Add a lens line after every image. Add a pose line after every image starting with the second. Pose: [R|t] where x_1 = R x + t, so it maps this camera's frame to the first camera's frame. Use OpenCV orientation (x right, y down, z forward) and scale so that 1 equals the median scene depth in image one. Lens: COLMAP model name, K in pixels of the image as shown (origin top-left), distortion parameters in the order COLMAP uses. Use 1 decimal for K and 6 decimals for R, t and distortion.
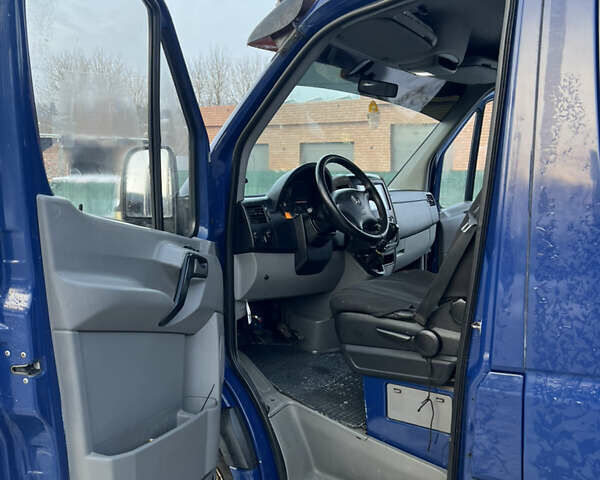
lens RADIAL K [[597.3, 0, 298.7], [0, 597.3, 237.4], [0, 0, 1]] dist [0.061604, -0.065790]
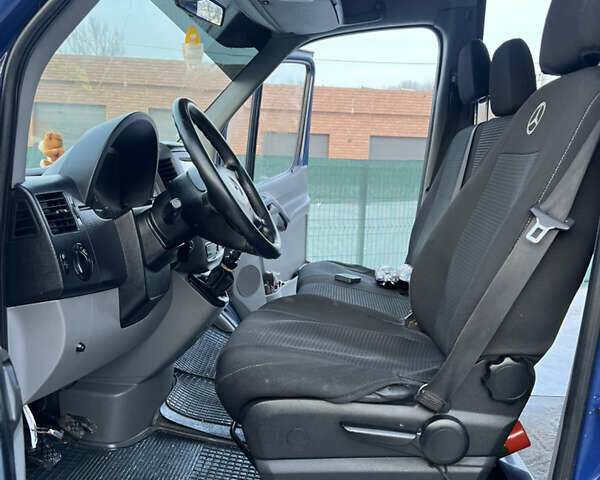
lens RADIAL K [[597.3, 0, 298.7], [0, 597.3, 237.4], [0, 0, 1]] dist [0.061604, -0.065790]
pose [[0.832624, -0.038393, 0.552506, -0.172393], [0.027441, 0.999229, 0.028082, -0.028289], [-0.553158, -0.008221, 0.833036, 0.519168]]
